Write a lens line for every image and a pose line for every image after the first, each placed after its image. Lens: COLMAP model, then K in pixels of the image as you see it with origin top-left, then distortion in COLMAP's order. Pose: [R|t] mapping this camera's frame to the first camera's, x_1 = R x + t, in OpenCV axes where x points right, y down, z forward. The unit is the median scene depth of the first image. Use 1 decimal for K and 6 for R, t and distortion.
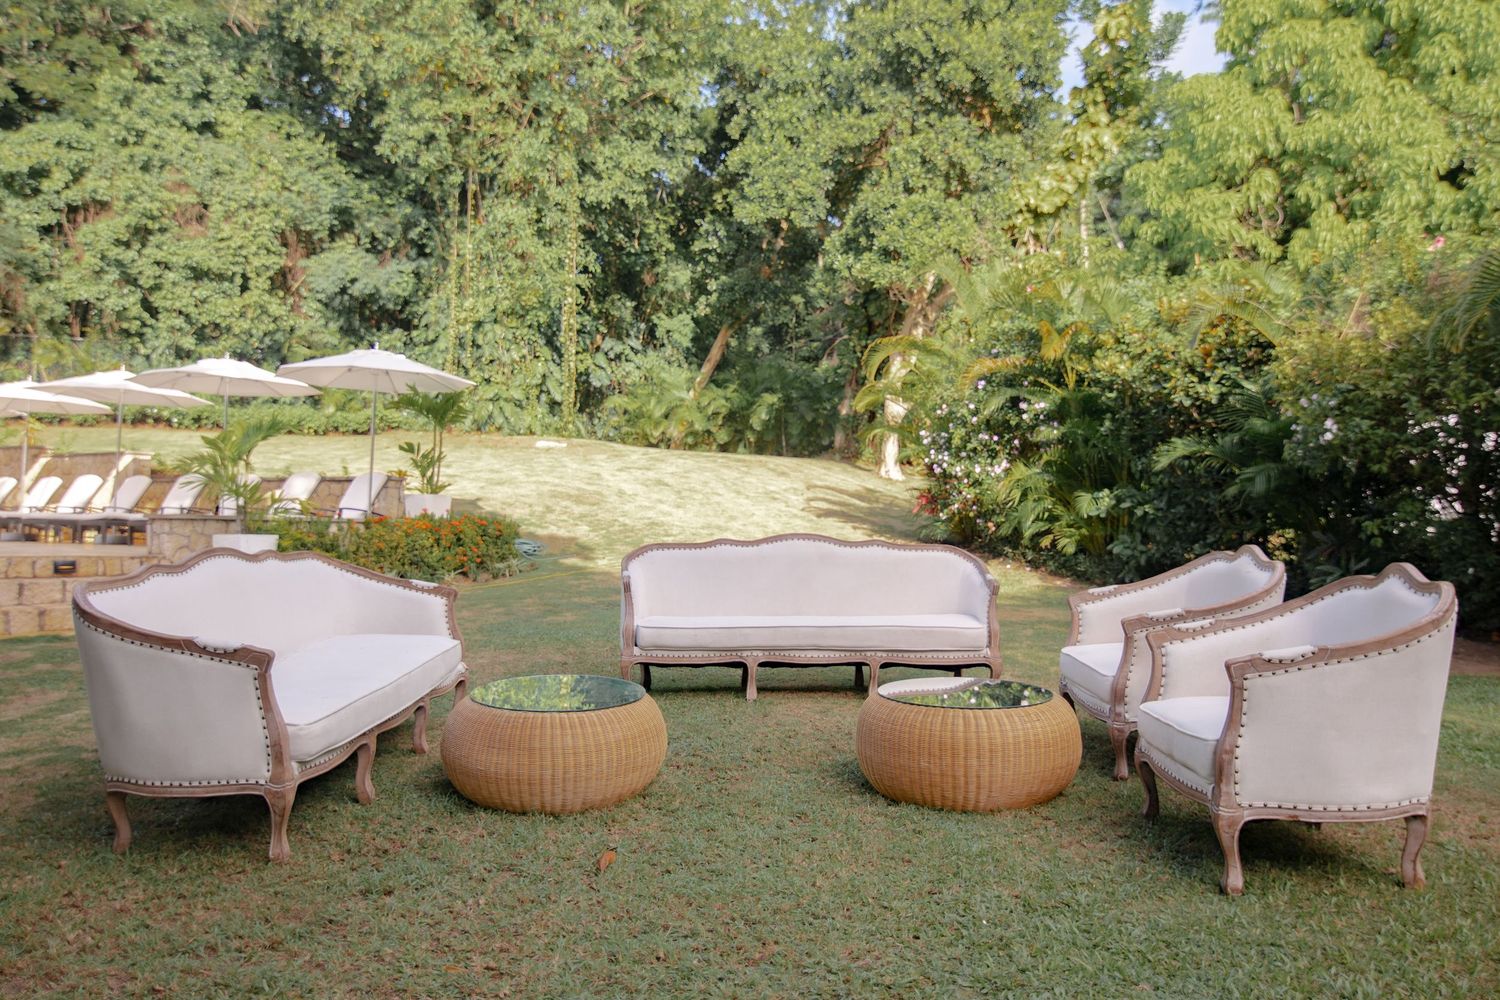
lens RADIAL K [[1134.2, 0, 743.8], [0, 1134.2, 481.1], [0, 0, 1]] dist [0.006203, 0.005159]
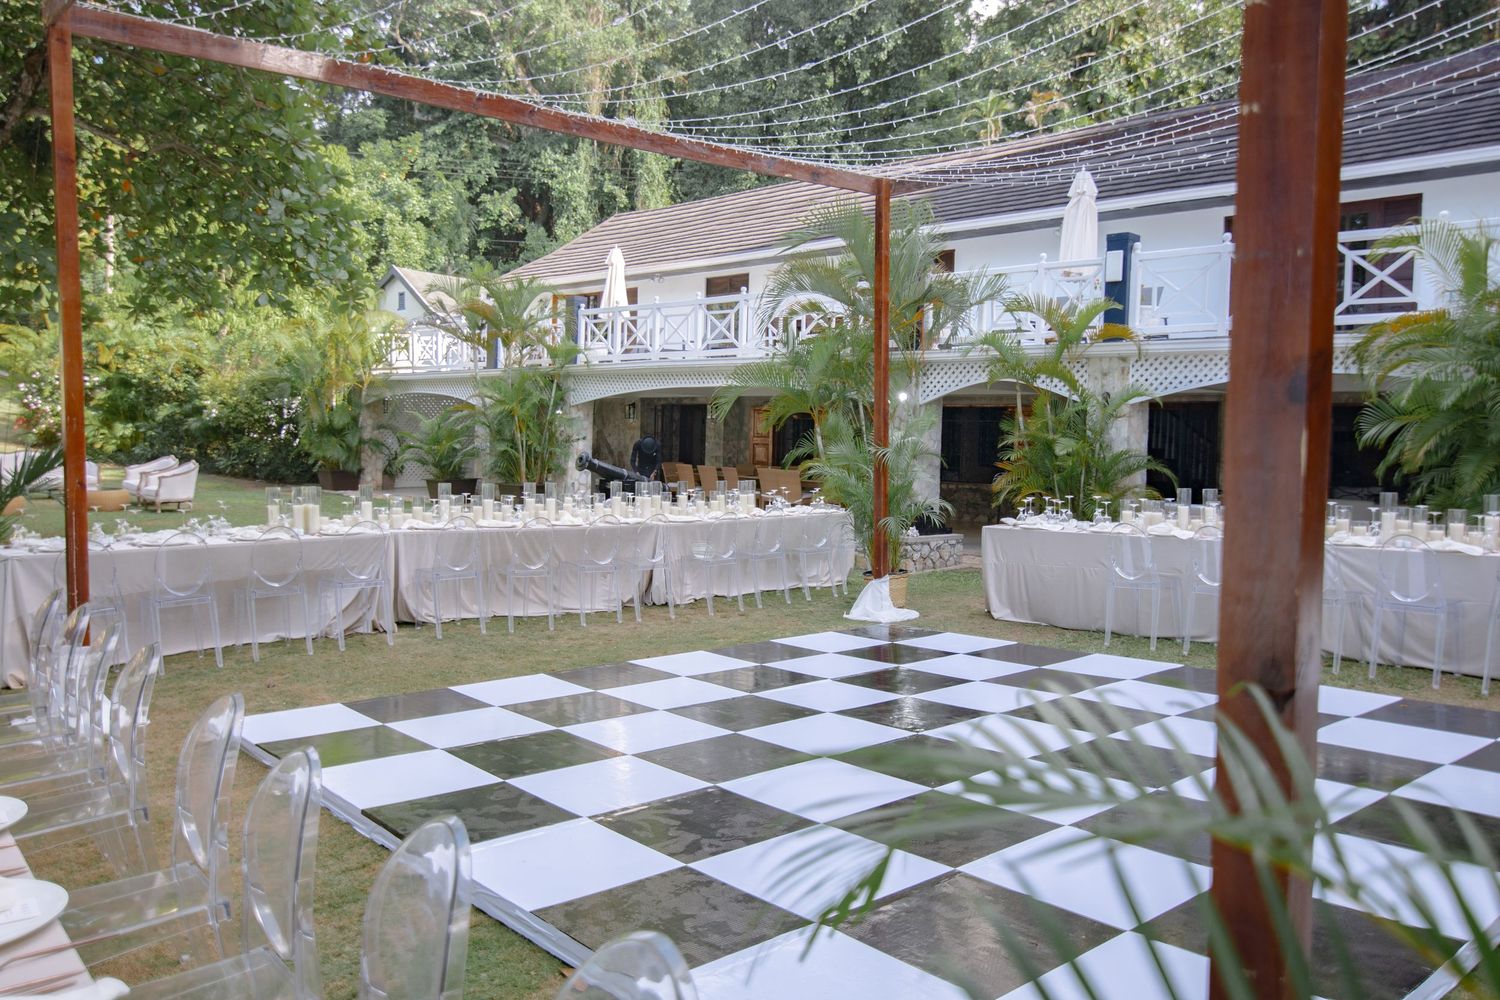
lens RADIAL K [[1134.2, 0, 743.8], [0, 1134.2, 481.1], [0, 0, 1]] dist [0.006203, 0.005159]
pose [[0.690814, -0.023853, 0.722639, -0.486097], [-0.047913, 0.995749, 0.078671, -0.118536], [-0.721443, -0.088971, 0.686734, -1.466163]]
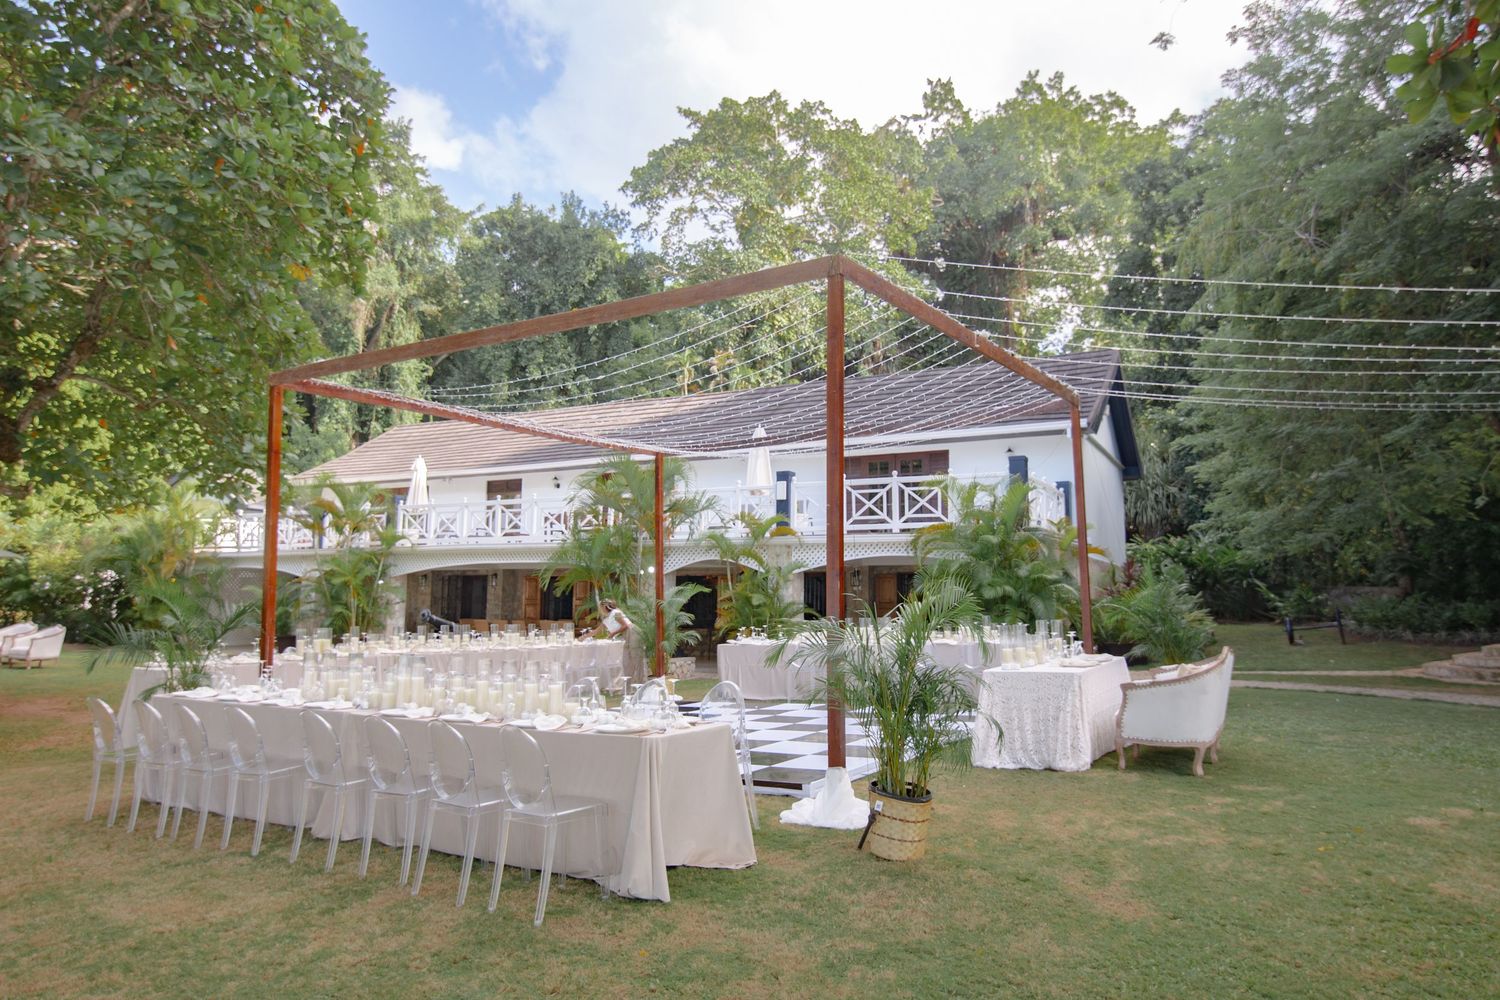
lens RADIAL K [[993.0, 0, 750.0], [0, 993.0, 500.0], [0, 0, 1]] dist [-0.000068, 0.000875]
pose [[0.452368, 0.086551, 0.887622, -0.876565], [-0.042450, 0.996241, -0.075508, -0.118754], [-0.890821, -0.003522, 0.454341, -1.631801]]
